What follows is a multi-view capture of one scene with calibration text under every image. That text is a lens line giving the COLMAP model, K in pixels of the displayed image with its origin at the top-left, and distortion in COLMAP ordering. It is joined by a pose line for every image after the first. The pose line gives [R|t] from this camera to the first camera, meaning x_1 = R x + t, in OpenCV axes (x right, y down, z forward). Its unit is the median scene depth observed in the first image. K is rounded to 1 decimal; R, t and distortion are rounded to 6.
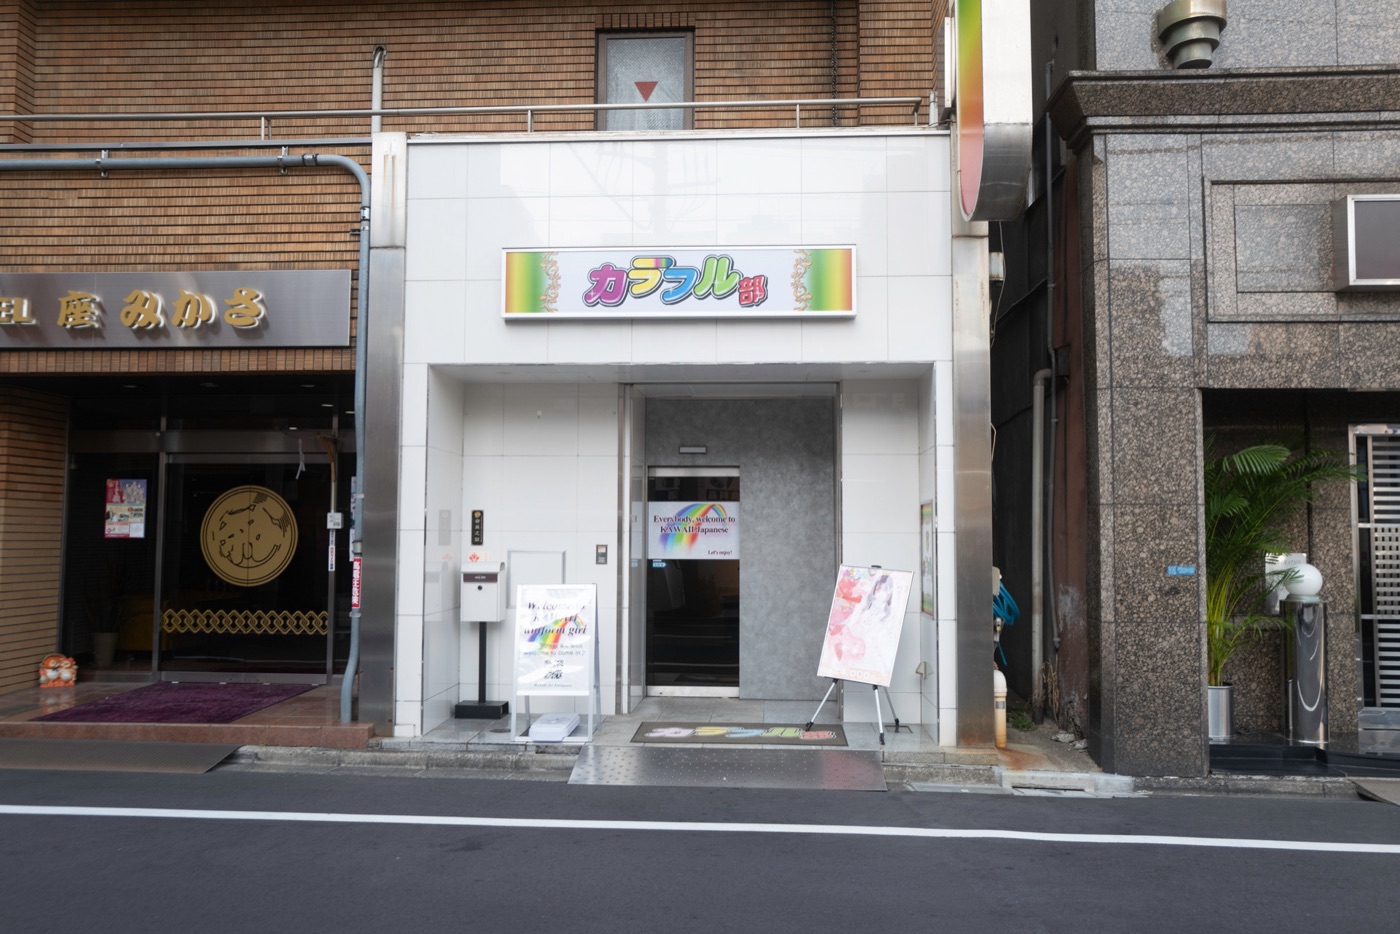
lens RADIAL K [[1056.7, 0, 699.8], [0, 1056.7, 469.2], [0, 0, 1]] dist [-0.004136, -0.000826]
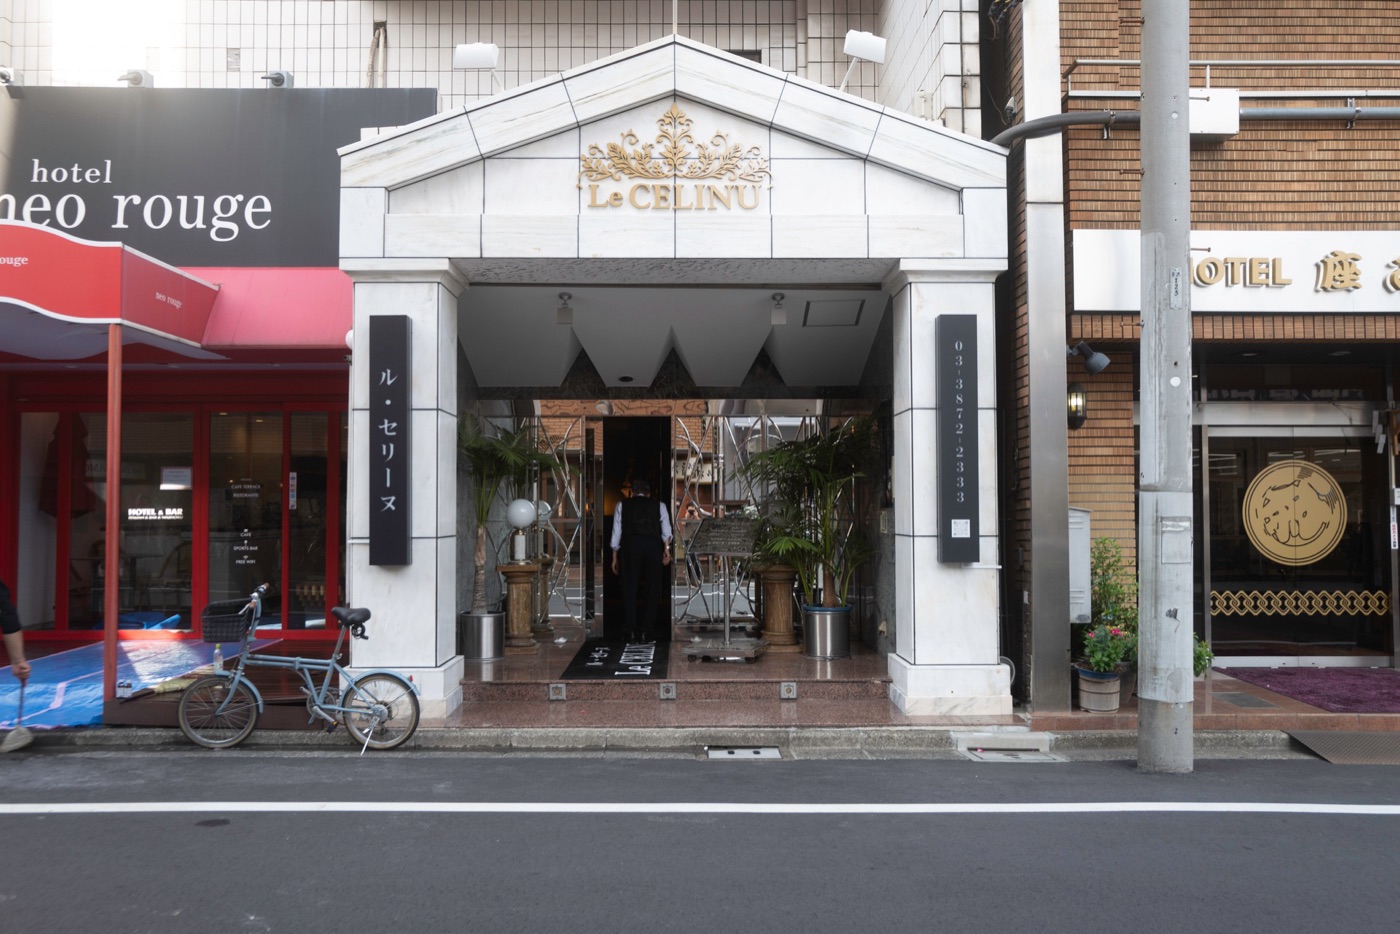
lens RADIAL K [[1056.7, 0, 696.8], [0, 1056.7, 465.9], [0, 0, 1]] dist [-0.004136, -0.000826]
pose [[0.999146, -0.006978, 0.040731, -1.164390], [0.006081, 0.999737, 0.022100, -0.003643], [-0.040875, -0.021833, 0.998926, 0.089810]]
